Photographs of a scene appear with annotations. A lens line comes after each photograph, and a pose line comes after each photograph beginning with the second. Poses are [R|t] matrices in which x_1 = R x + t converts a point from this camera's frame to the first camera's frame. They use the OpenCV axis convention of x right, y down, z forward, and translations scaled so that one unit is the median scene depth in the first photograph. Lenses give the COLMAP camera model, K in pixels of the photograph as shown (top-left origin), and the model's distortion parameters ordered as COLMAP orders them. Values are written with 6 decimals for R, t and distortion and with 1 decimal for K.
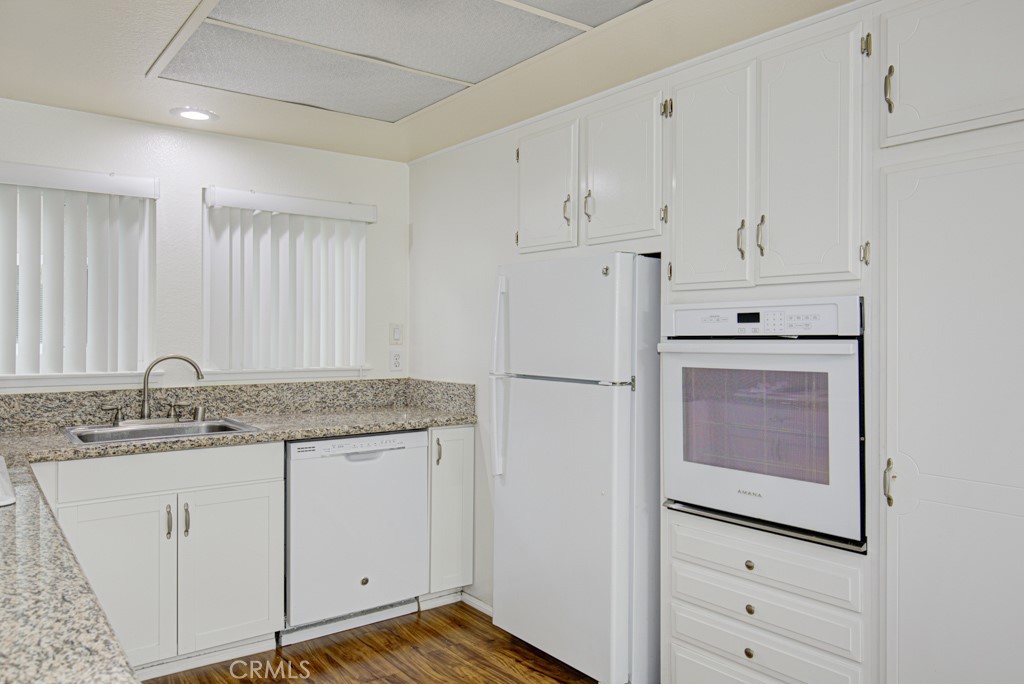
lens RADIAL K [[748.1, 0, 507.0], [0, 748.1, 336.7], [0, 0, 1]] dist [0.009660, 0.005576]
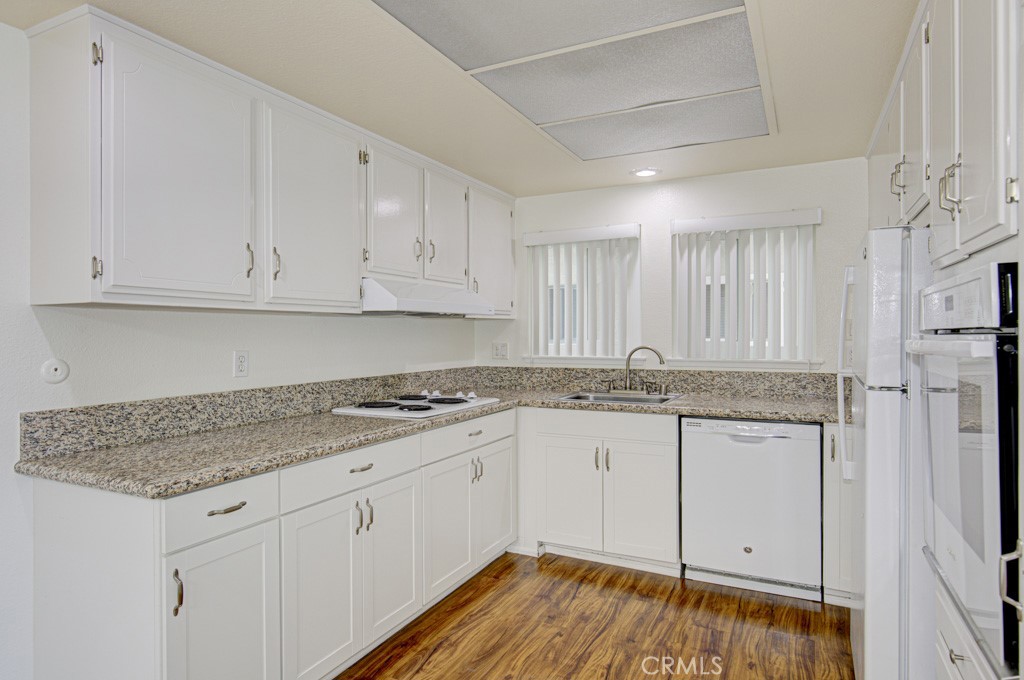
lens RADIAL K [[599.6, 0, 494.5], [0, 599.6, 335.7], [0, 0, 1]] dist [0.007925, 0.001818]
pose [[0.446189, 0.000524, -0.894939, 0.456589], [0.003162, 0.999993, 0.002162, 0.001764], [0.894933, -0.003795, 0.446184, 0.262340]]
